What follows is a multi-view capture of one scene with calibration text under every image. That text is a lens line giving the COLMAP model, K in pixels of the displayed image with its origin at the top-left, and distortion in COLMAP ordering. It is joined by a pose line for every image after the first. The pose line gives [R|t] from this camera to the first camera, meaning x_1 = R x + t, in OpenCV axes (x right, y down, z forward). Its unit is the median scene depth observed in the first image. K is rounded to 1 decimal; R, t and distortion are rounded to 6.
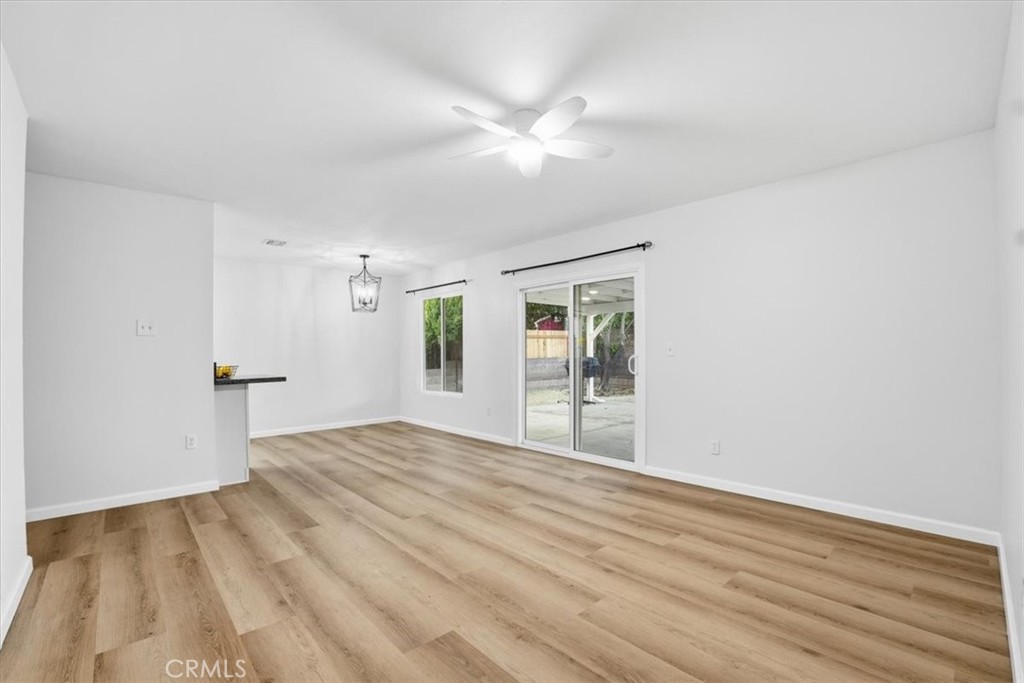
lens RADIAL K [[451.8, 0, 505.7], [0, 451.8, 347.1], [0, 0, 1]] dist [-0.058342, 0.002776]
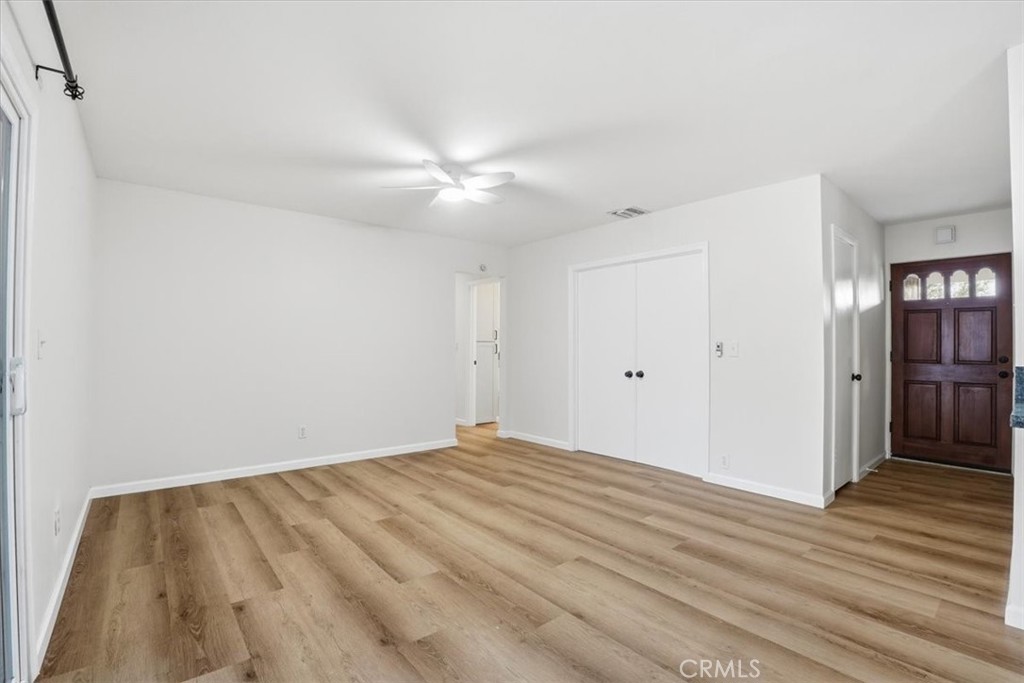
lens RADIAL K [[451.8, 0, 515.8], [0, 451.8, 341.9], [0, 0, 1]] dist [-0.058342, 0.002776]
pose [[-0.999691, 0.002950, 0.024672, -0.140108], [0.002370, 0.999721, -0.023518, 0.020686], [-0.024735, -0.023452, -0.999419, 1.878846]]
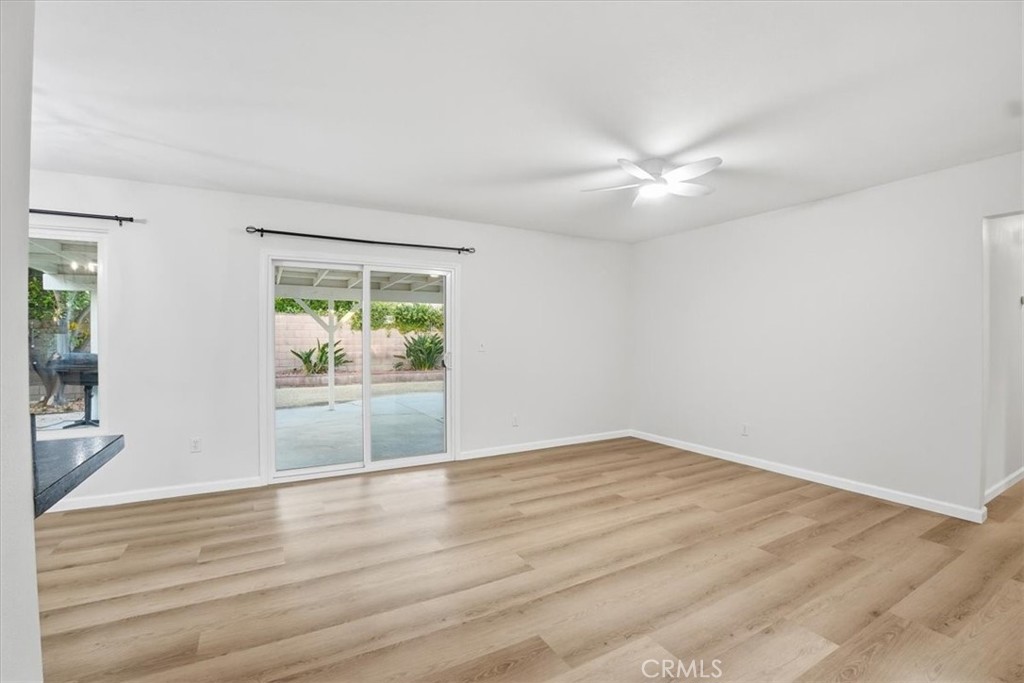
lens RADIAL K [[451.8, 0, 505.0], [0, 451.8, 342.5], [0, 0, 1]] dist [-0.058342, 0.002776]
pose [[0.219325, 0.004001, 0.975644, -1.028103], [-0.009668, 0.999951, -0.001928, -0.001945], [-0.975604, -0.009009, 0.219353, 0.917507]]
